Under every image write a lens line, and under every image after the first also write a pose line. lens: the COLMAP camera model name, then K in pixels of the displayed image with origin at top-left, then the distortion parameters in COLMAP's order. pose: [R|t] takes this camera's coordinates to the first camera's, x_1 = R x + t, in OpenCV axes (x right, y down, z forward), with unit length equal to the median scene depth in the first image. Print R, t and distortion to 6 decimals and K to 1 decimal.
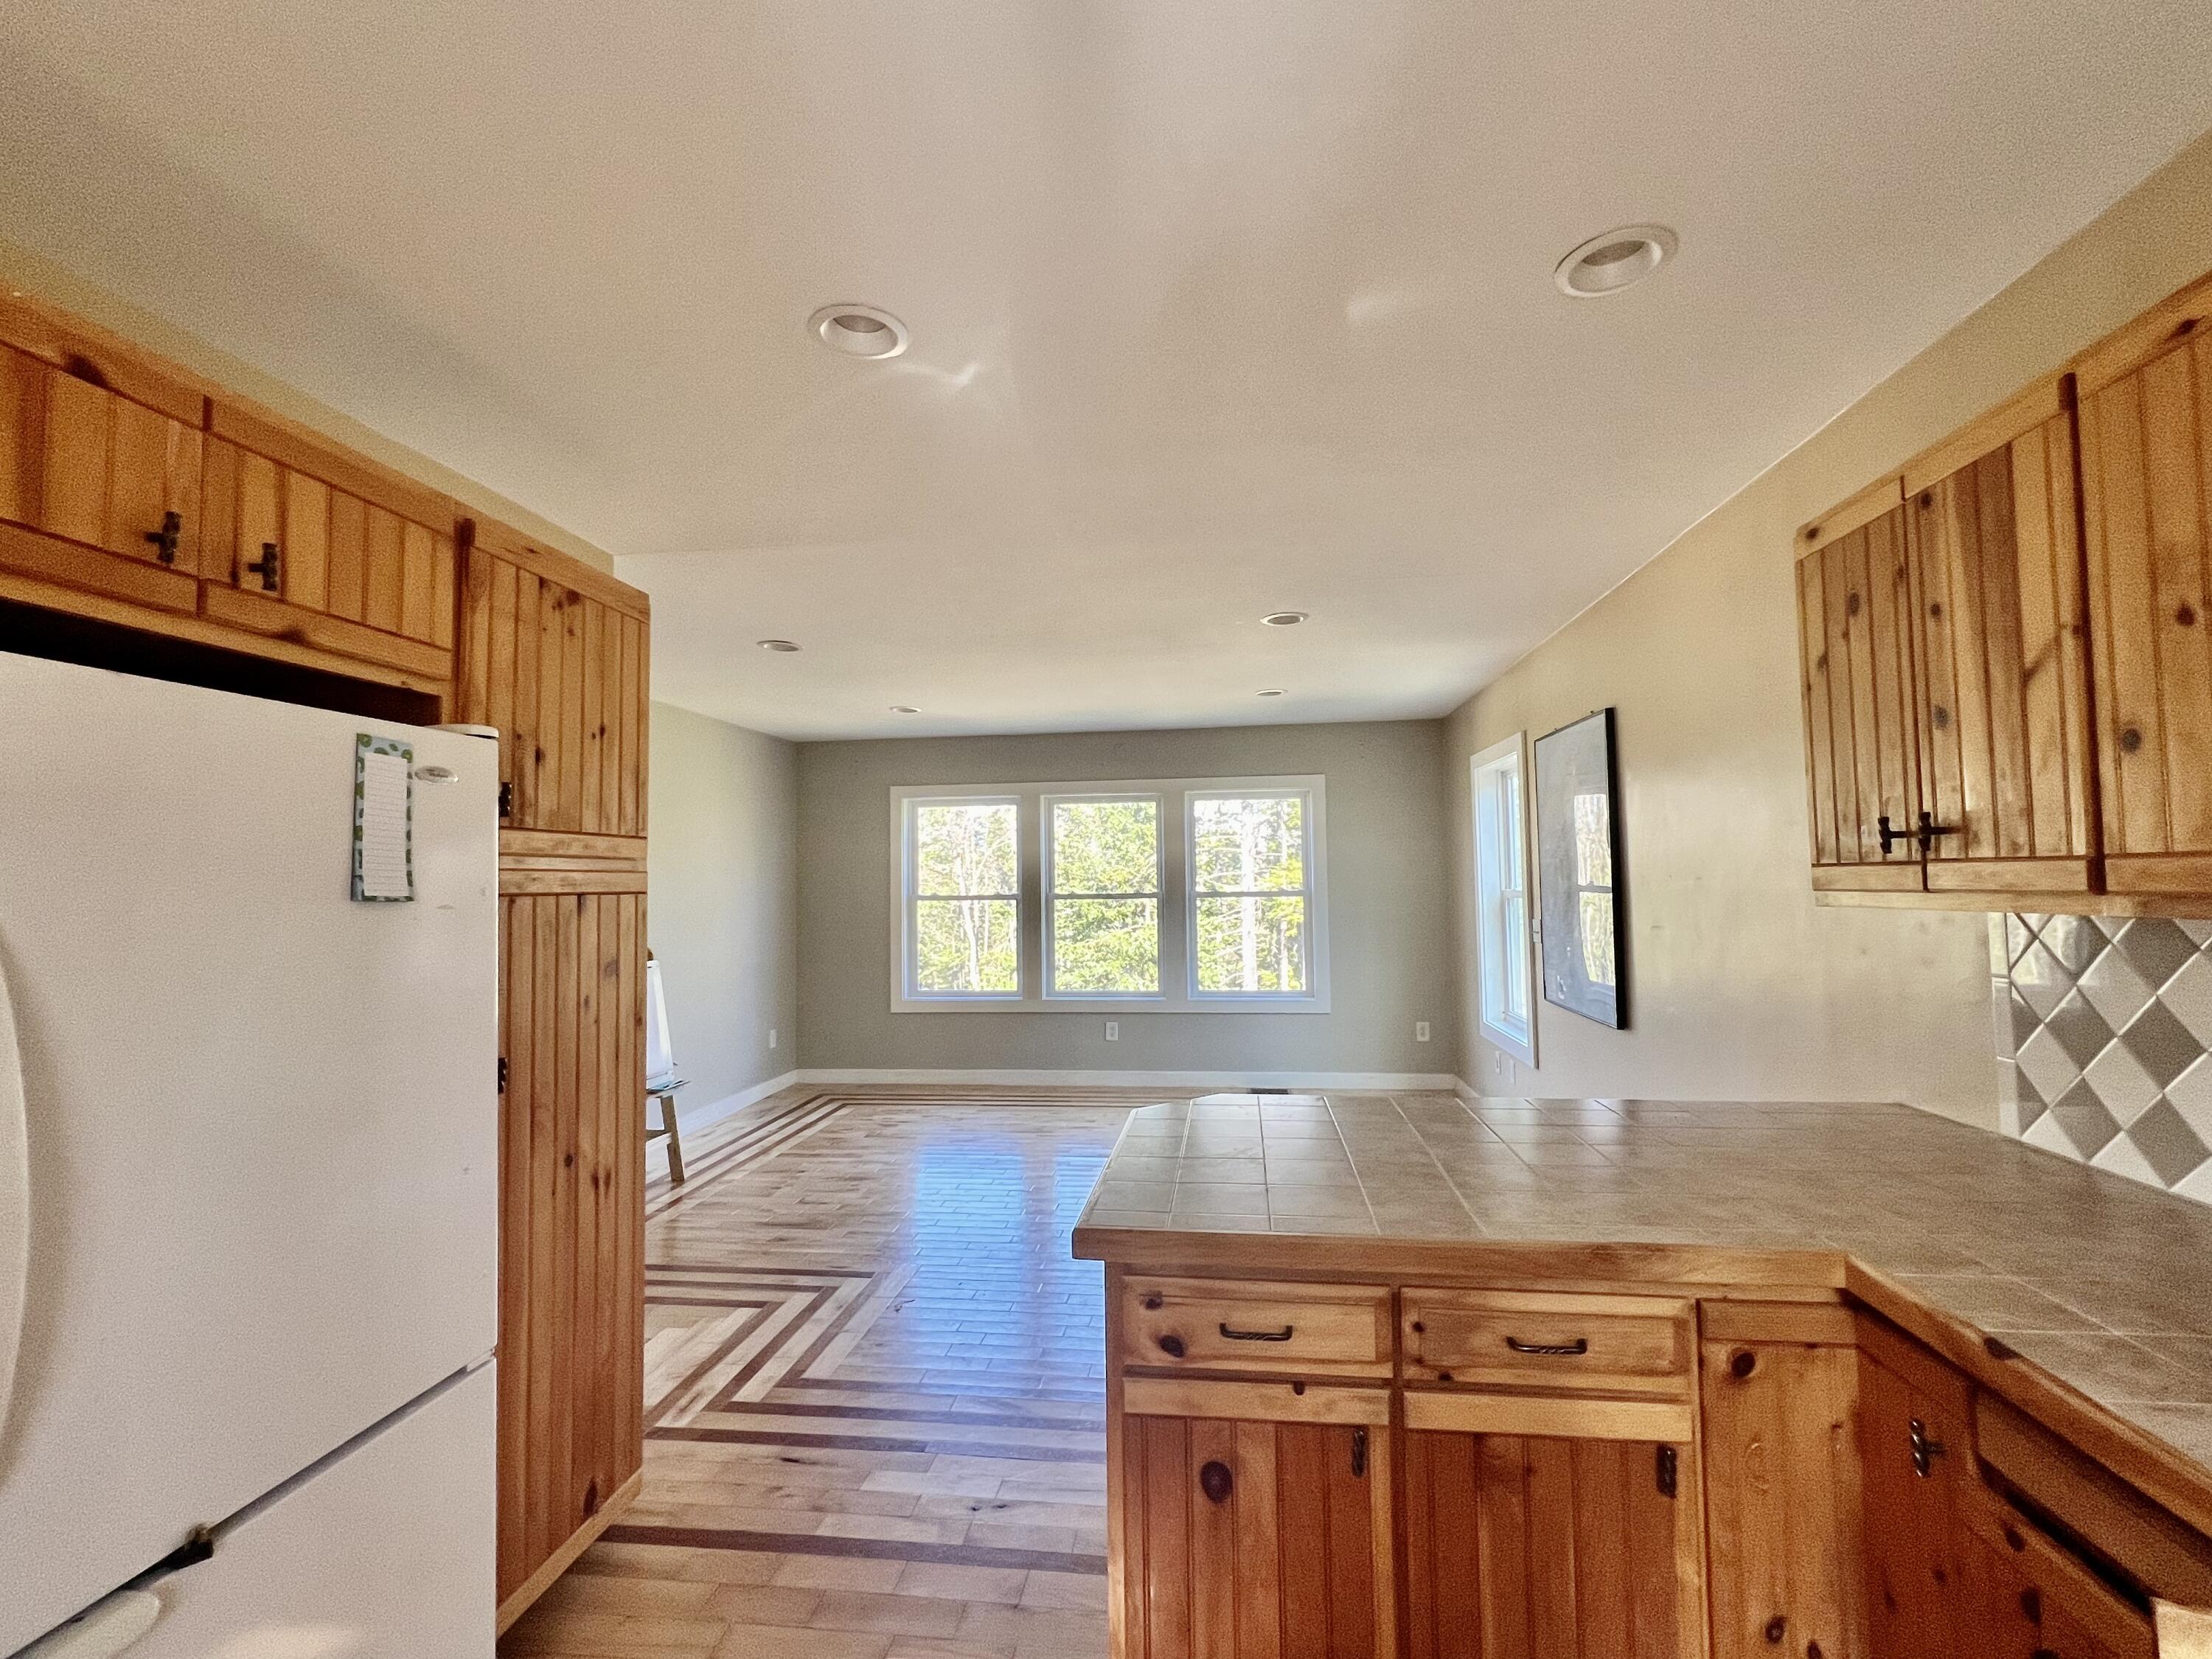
lens RADIAL K [[995.5, 0, 1111.7], [0, 995.5, 833.7], [0, 0, 1]] dist [-0.000160, 0.001378]
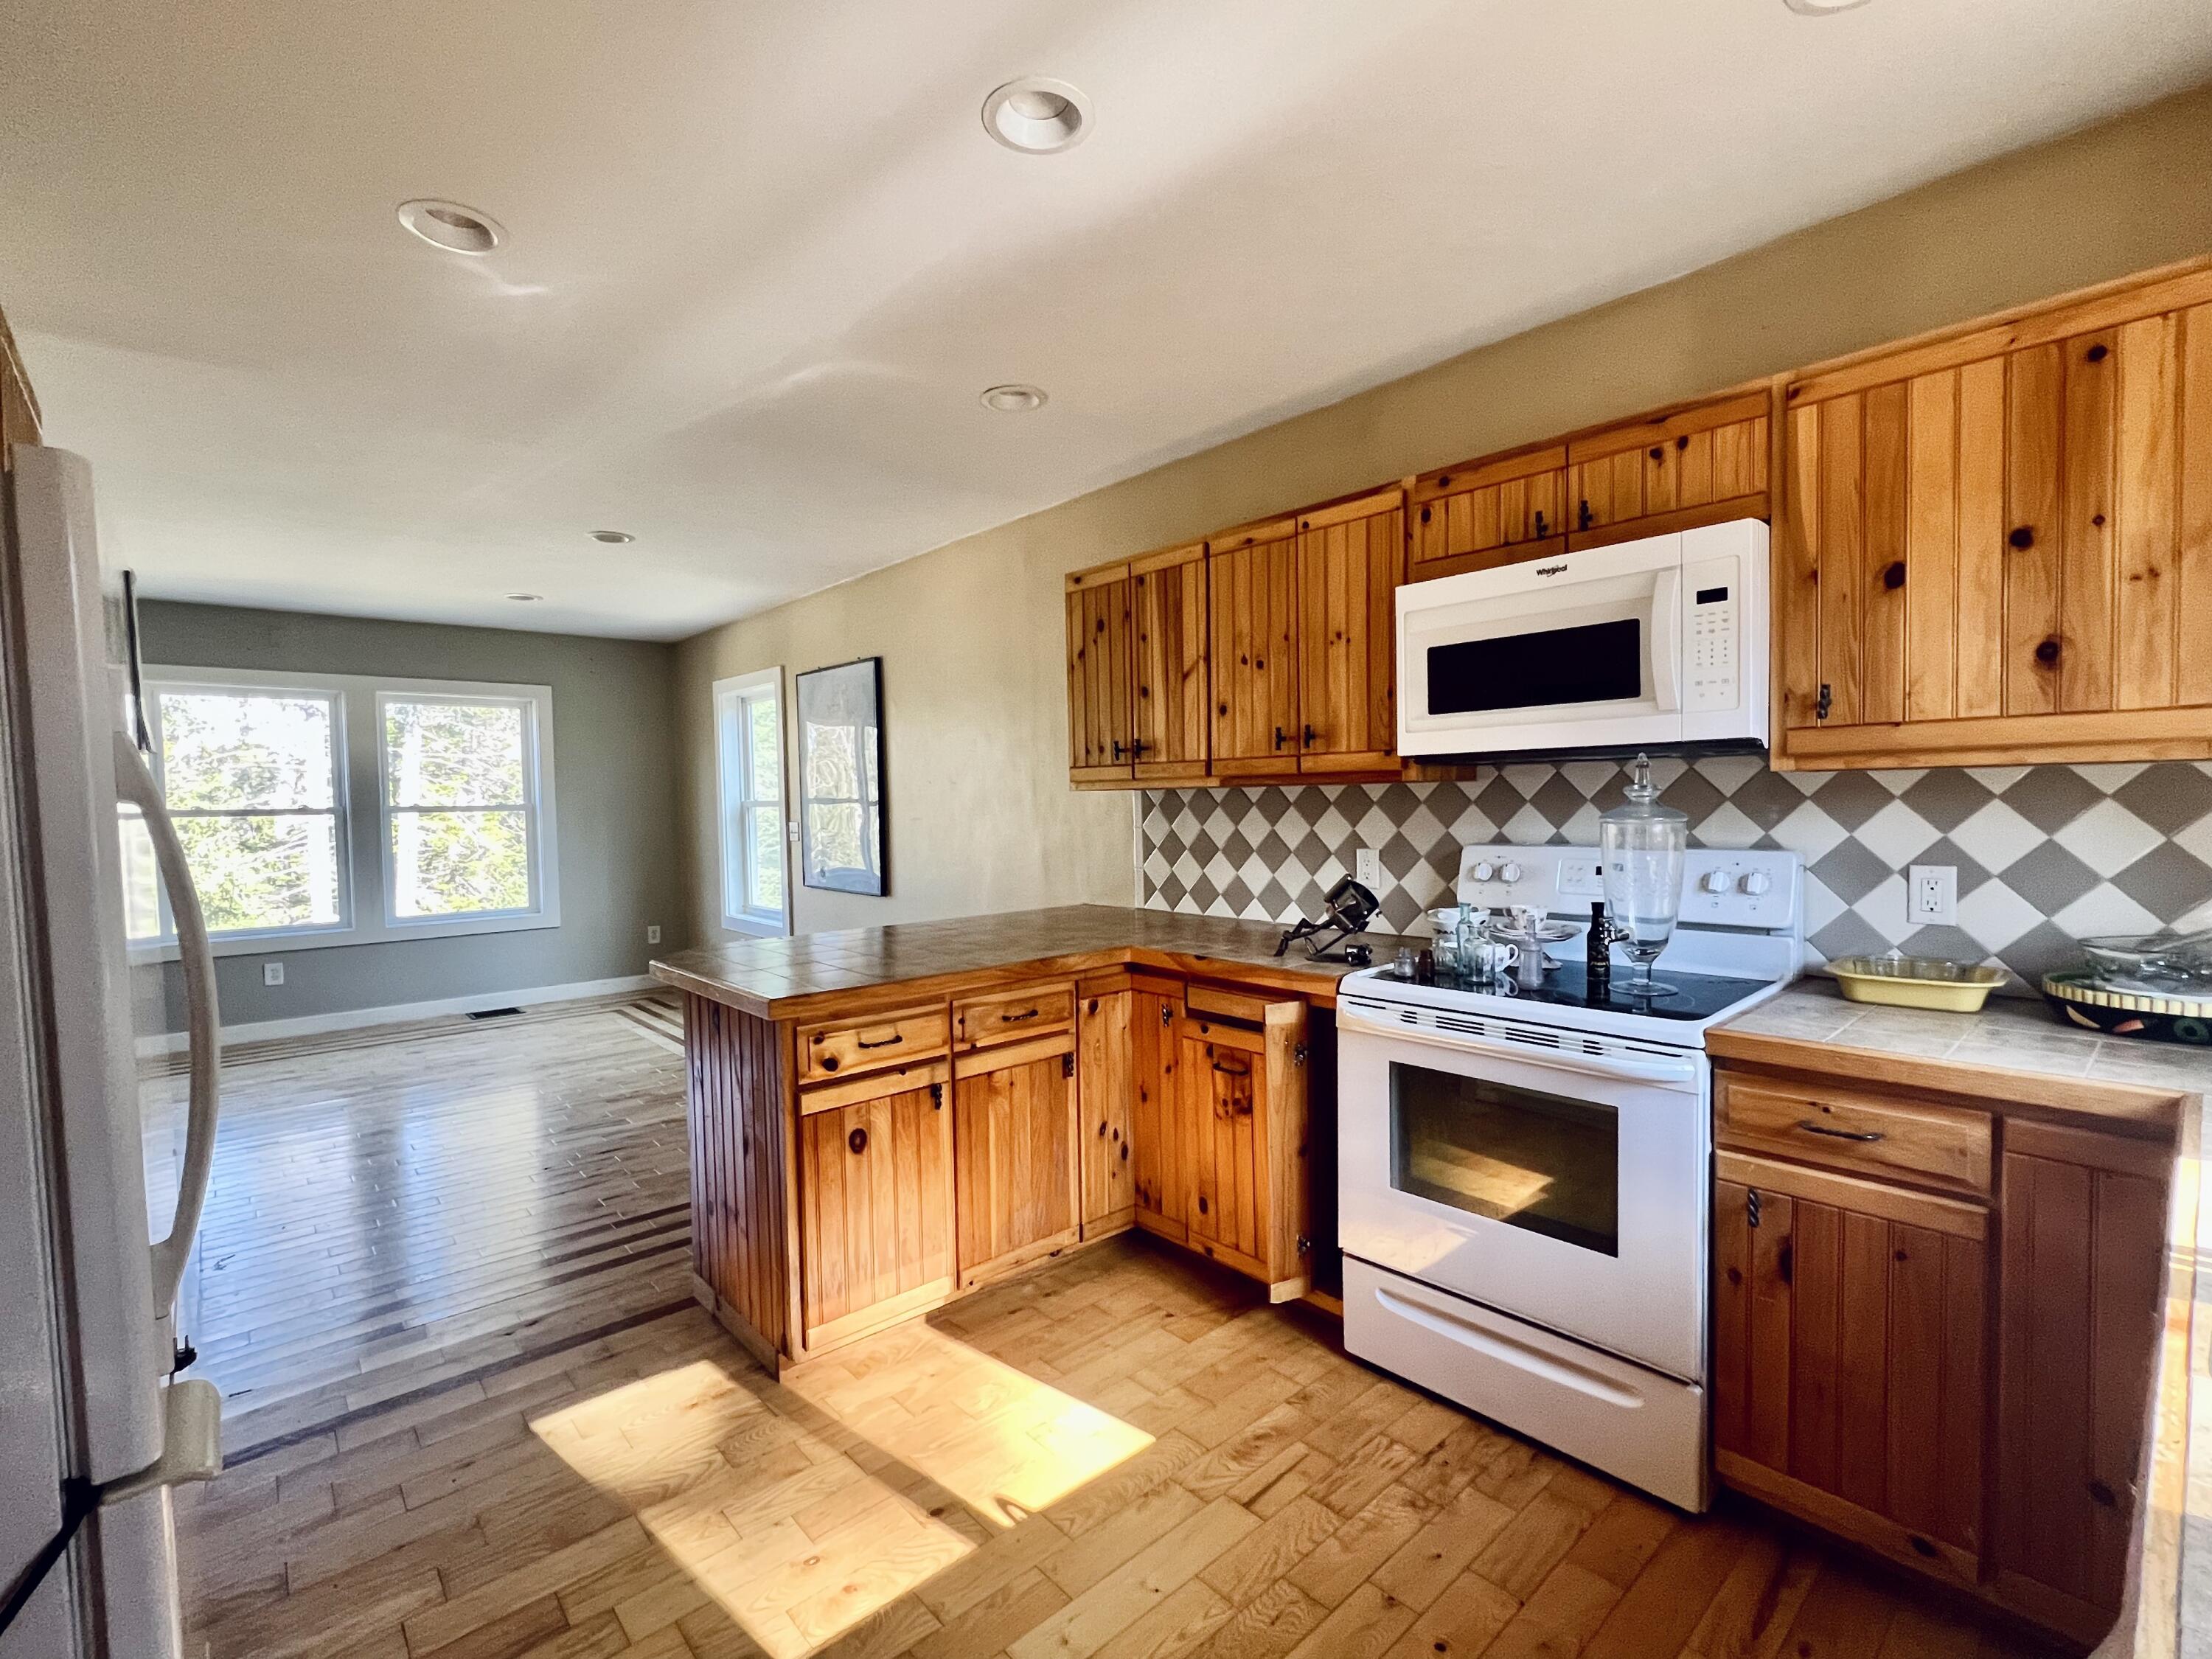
lens RADIAL K [[995.5, 0, 1106.6], [0, 995.5, 836.4], [0, 0, 1]] dist [-0.000160, 0.001378]
pose [[0.656237, -0.024926, 0.754143, -0.800571], [-0.030713, 0.997744, 0.059703, 0.060991], [-0.753929, -0.062342, 0.653991, -0.295548]]
